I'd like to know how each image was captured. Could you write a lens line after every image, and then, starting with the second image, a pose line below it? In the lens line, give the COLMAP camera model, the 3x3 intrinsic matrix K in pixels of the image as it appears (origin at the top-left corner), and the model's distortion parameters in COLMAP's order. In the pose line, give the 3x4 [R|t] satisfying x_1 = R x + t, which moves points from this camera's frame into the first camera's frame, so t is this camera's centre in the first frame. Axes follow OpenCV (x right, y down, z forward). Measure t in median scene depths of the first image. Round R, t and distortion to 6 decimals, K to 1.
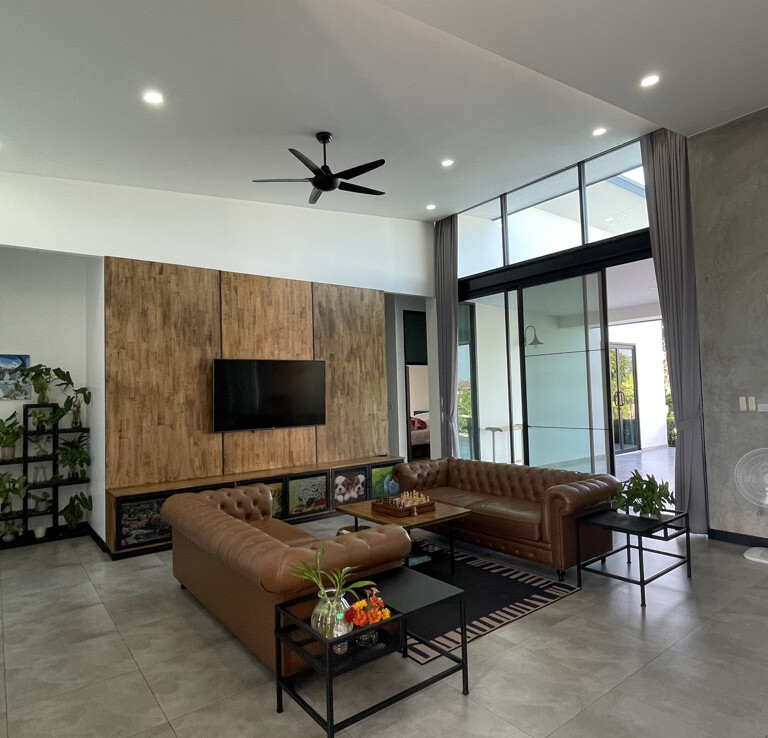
lens RADIAL K [[512.6, 0, 388.7], [0, 512.6, 369.6], [0, 0, 1]] dist [0.004929, -0.000214]
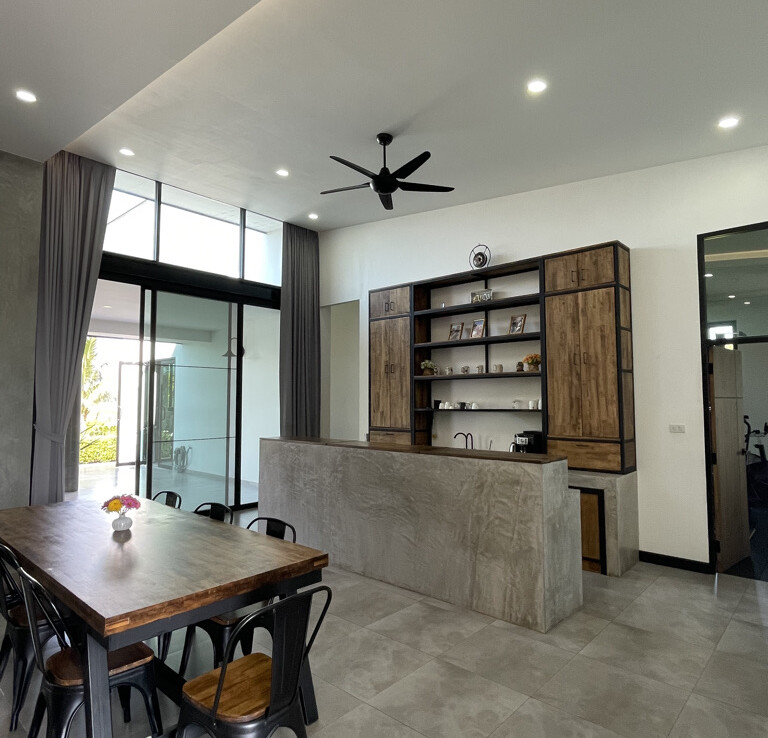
lens RADIAL K [[512.6, 0, 388.7], [0, 512.6, 369.6], [0, 0, 1]] dist [0.004929, -0.000214]
pose [[-0.185095, 0.088434, 0.978733, -0.686312], [-0.041372, 0.994359, -0.097670, 0.055942], [-0.981849, -0.058570, -0.180393, 0.719137]]
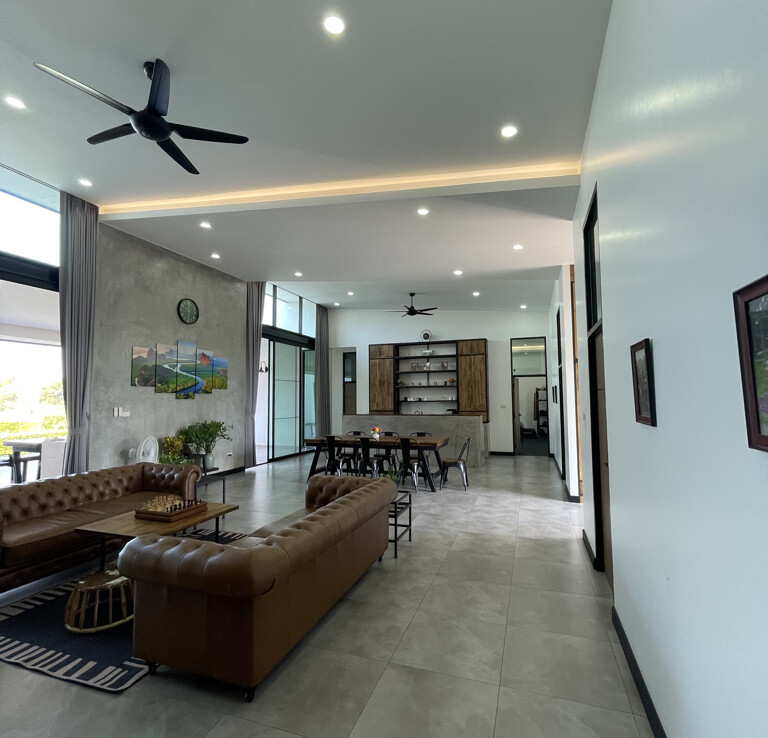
lens RADIAL K [[413.8, 0, 387.2], [0, 413.8, 372.1], [0, 0, 1]] dist [-0.001026, -0.002480]
pose [[-0.546334, 0.089977, 0.832720, -1.118672], [-0.017353, 0.992784, -0.118657, 0.111566], [-0.837387, -0.079277, -0.540830, 1.385824]]
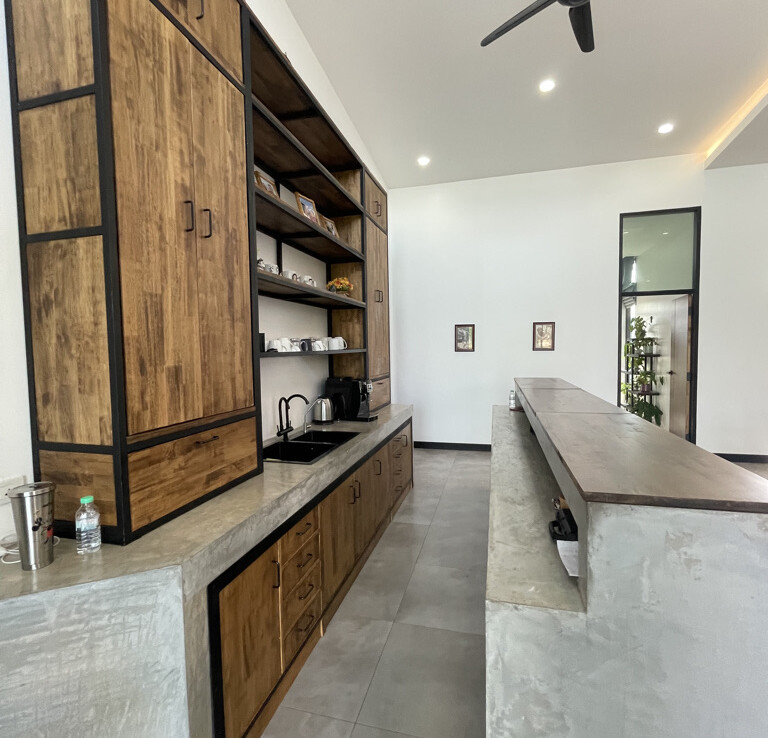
lens RADIAL K [[432.0, 0, 384.0], [0, 432.0, 369.0], [0, 0, 1]] dist [0.001417, -0.000135]
pose [[-0.795025, 0.074520, -0.601982, 0.261061], [0.070564, 0.997049, 0.030233, 0.042740], [0.602458, -0.018442, -0.797937, 0.789008]]
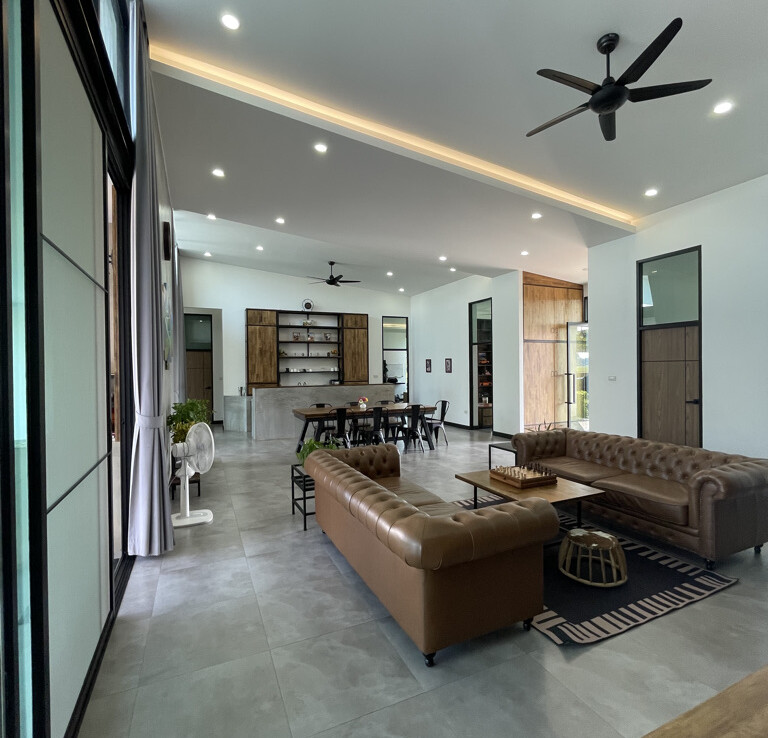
lens RADIAL K [[413.8, 0, 387.2], [0, 413.8, 372.1], [0, 0, 1]] dist [-0.001026, -0.002480]
pose [[-0.973060, 0.040958, 0.226885, -0.532961], [0.031008, 0.998402, -0.047251, 0.114103], [-0.228458, -0.038943, -0.972775, 1.830106]]
